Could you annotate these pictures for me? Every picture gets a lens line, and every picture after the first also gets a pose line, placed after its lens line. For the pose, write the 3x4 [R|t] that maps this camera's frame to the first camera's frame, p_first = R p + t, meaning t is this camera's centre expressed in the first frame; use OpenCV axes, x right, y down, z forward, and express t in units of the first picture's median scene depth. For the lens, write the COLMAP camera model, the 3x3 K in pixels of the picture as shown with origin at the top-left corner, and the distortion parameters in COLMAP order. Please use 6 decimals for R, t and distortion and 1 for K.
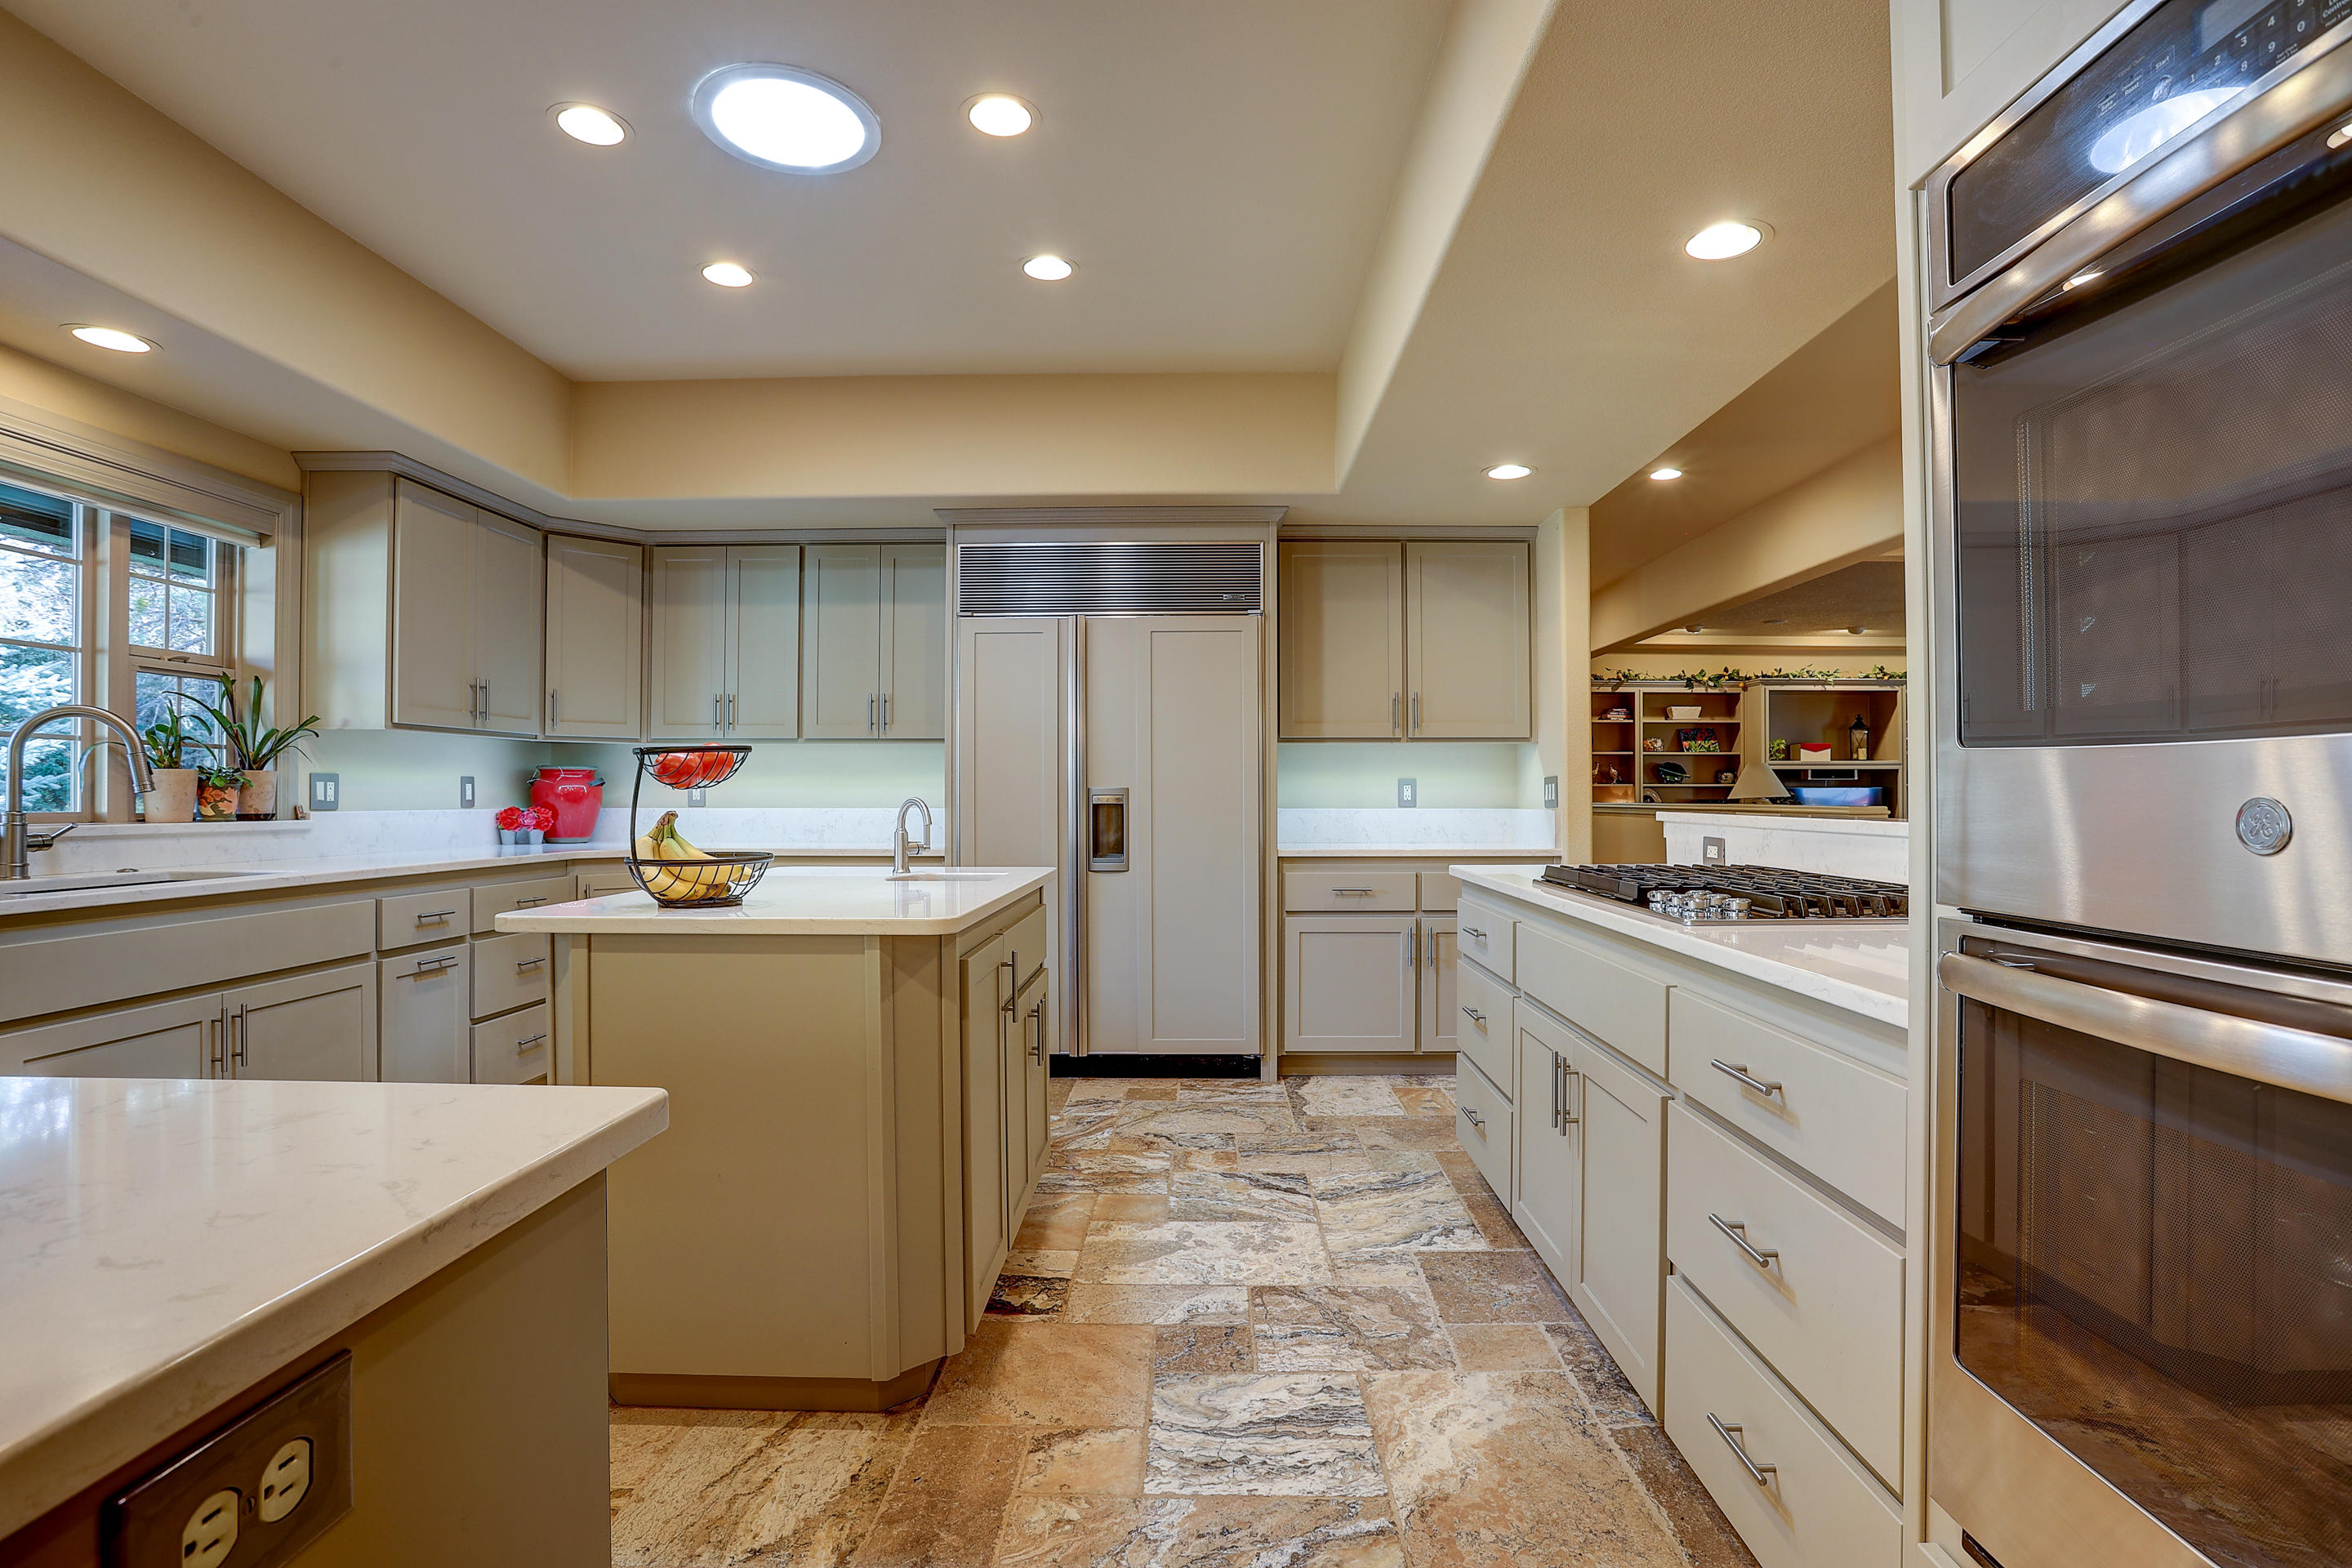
lens RADIAL K [[1162.4, 0, 1217.9], [0, 1162.4, 791.4], [0, 0, 1]] dist [-0.081814, 0.029660]
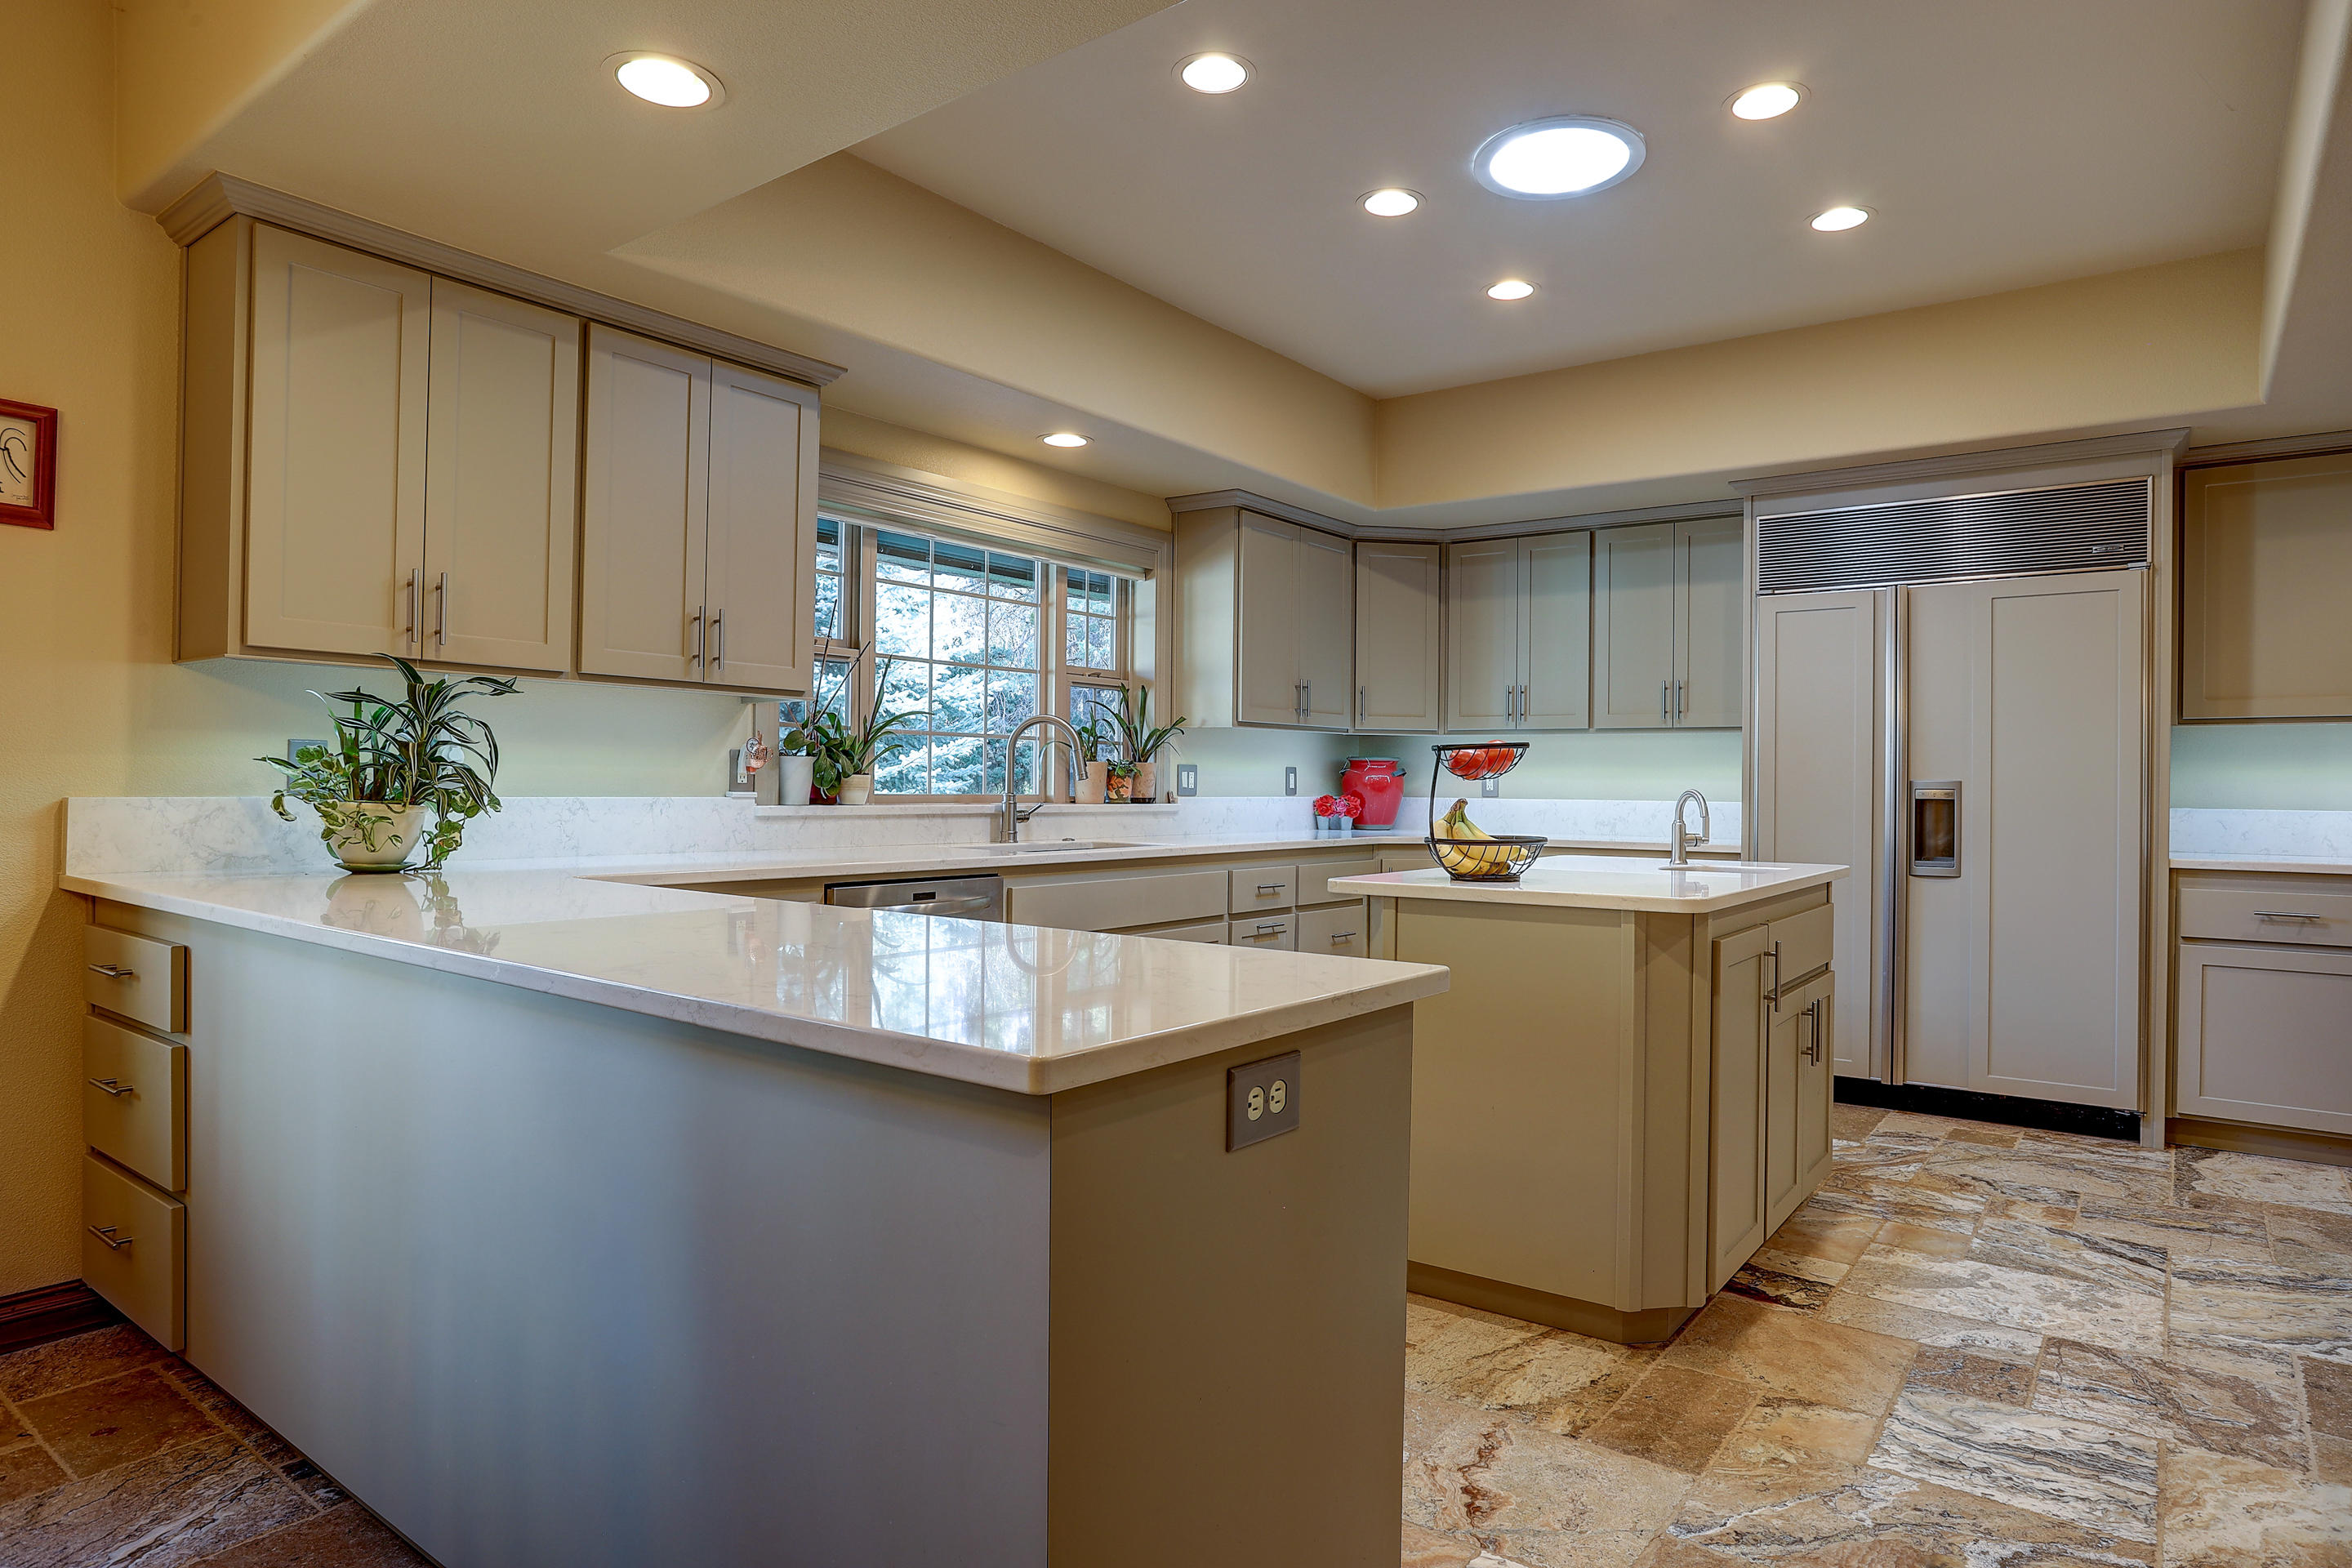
lens RADIAL K [[1355.7, 0, 1176.0], [0, 1355.7, 784.0], [0, 0, 1]] dist [-0.044121, 0.038558]
pose [[0.789693, 0.007399, -0.613458, 0.091960], [-0.006605, 0.999972, 0.003559, -0.000788], [0.613467, 0.001242, 0.789719, -0.179487]]
